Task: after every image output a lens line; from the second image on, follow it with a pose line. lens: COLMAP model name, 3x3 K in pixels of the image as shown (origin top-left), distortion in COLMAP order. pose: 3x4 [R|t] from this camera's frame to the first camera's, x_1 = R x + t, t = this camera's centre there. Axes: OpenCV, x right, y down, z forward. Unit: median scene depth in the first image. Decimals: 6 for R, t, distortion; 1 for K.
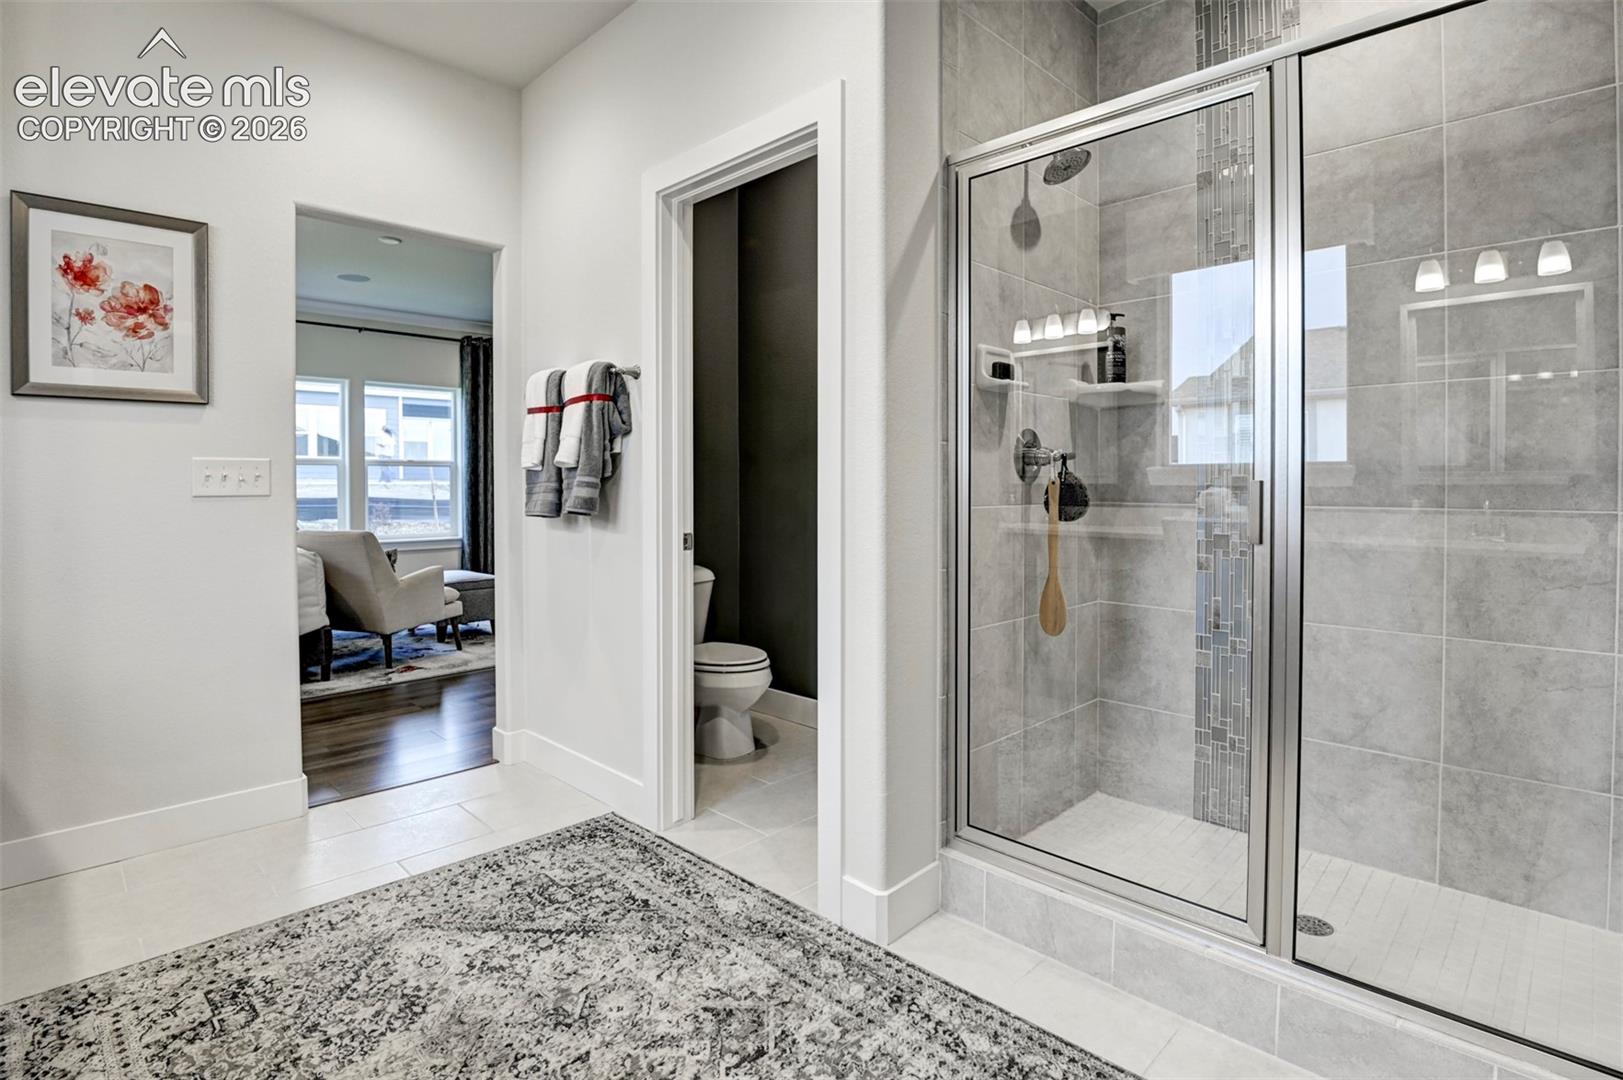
lens RADIAL K [[816.0, 0, 781.7], [0, 816.0, 494.5], [0, 0, 1]] dist [-0.025675, -0.000733]
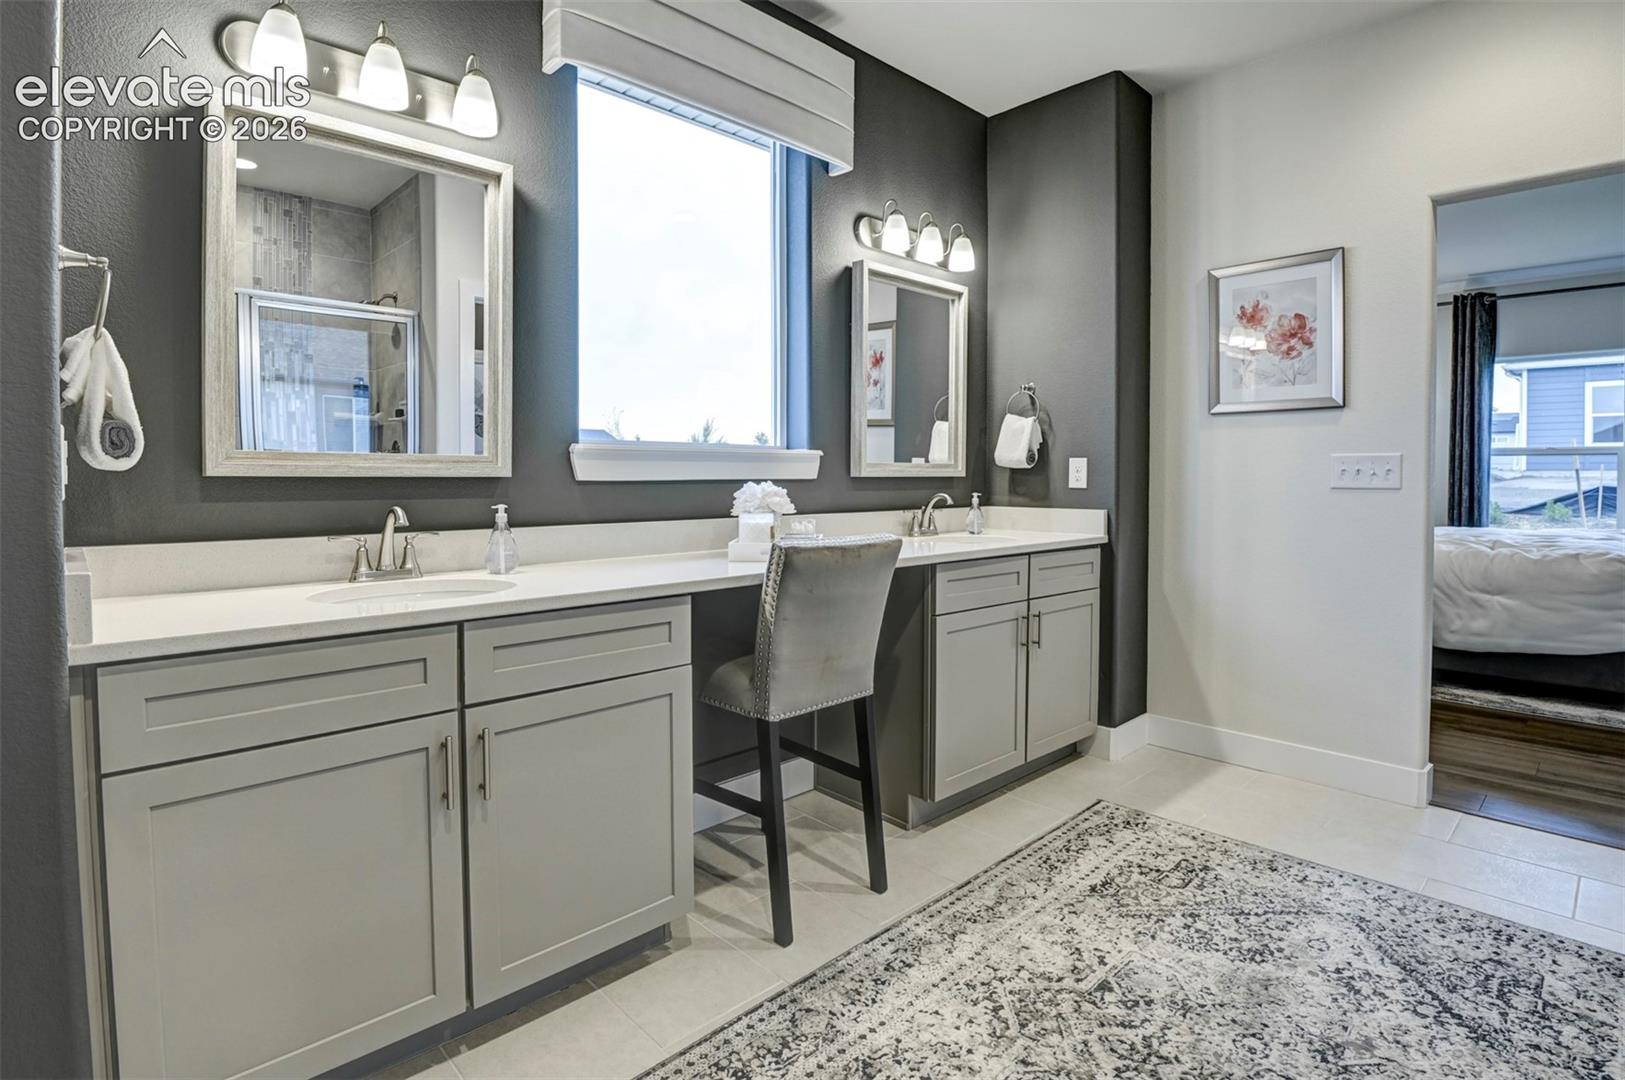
lens RADIAL K [[802.0, 0, 814.9], [0, 802.0, 499.1], [0, 0, 1]] dist [-0.024902, -0.000264]
pose [[-0.006447, 0.032452, -0.999452, 0.544427], [-0.014513, 0.999365, 0.032543, -0.010508], [0.999874, 0.014715, -0.005972, 0.352007]]
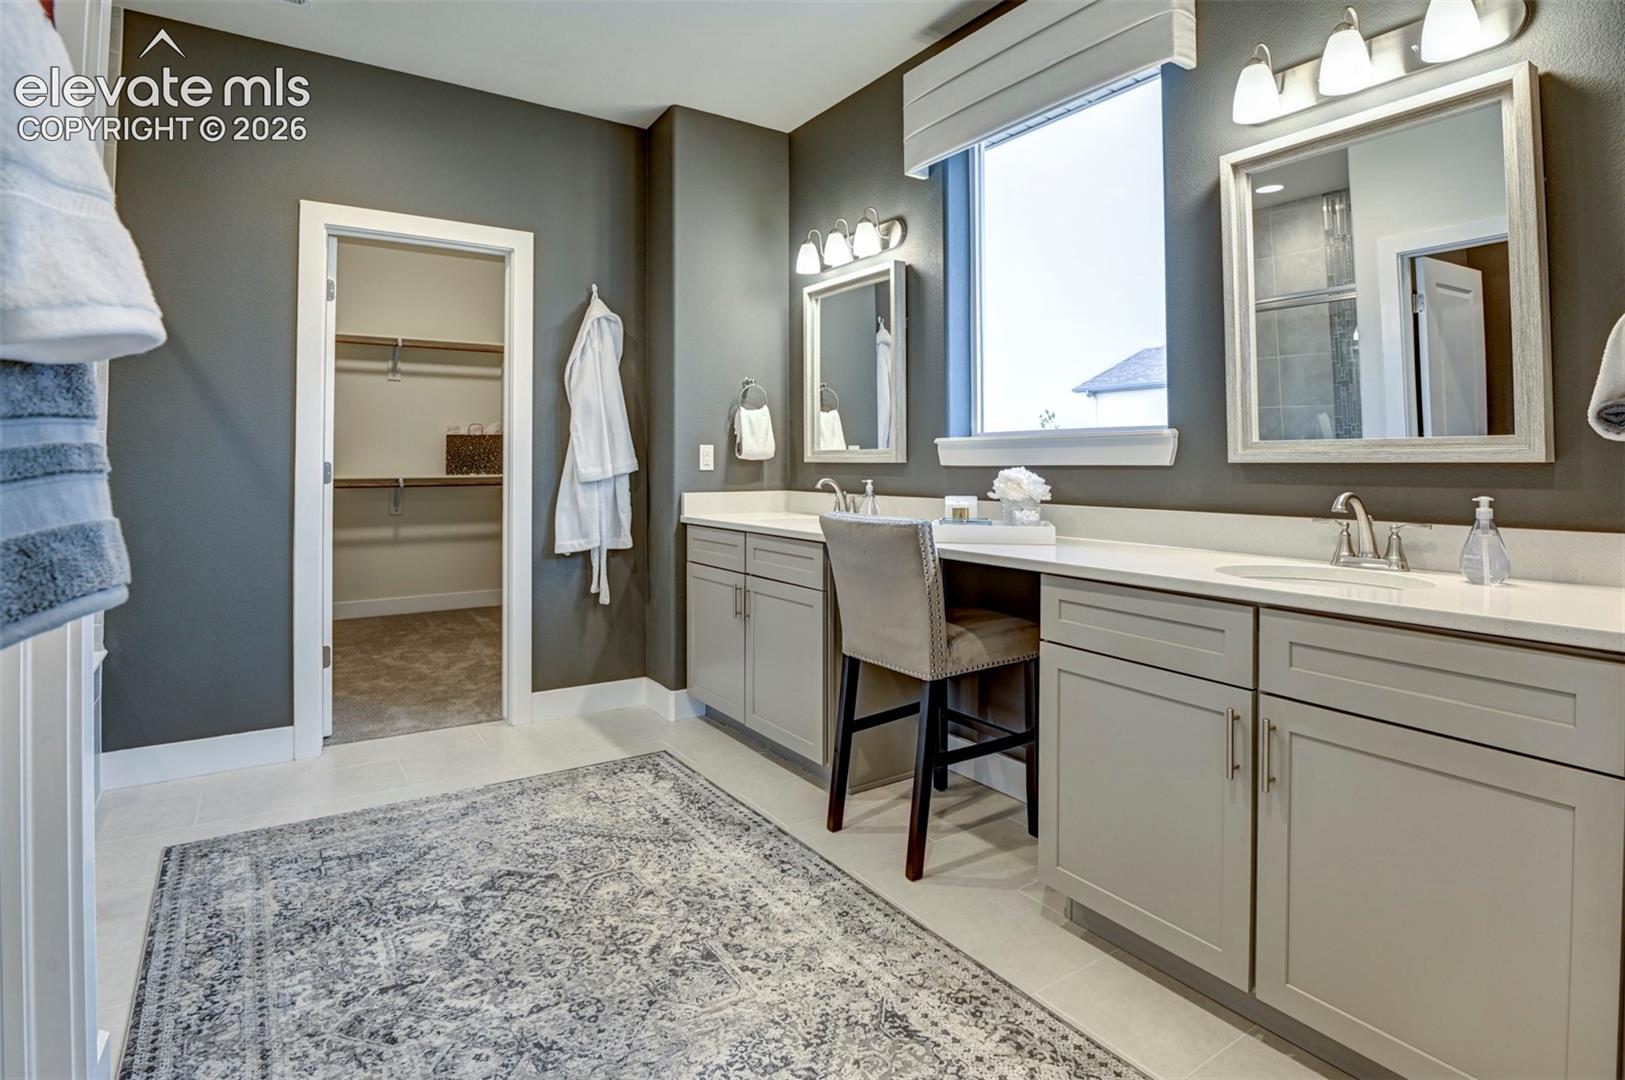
lens RADIAL K [[797.5, 0, 799.7], [0, 797.5, 458.2], [0, 0, 1]] dist [-0.064868, 0.019034]
pose [[-0.984983, 0.005371, 0.172568, -0.627635], [0.006921, 0.999941, 0.008380, -0.023383], [-0.172513, 0.009448, -0.984962, 1.583254]]
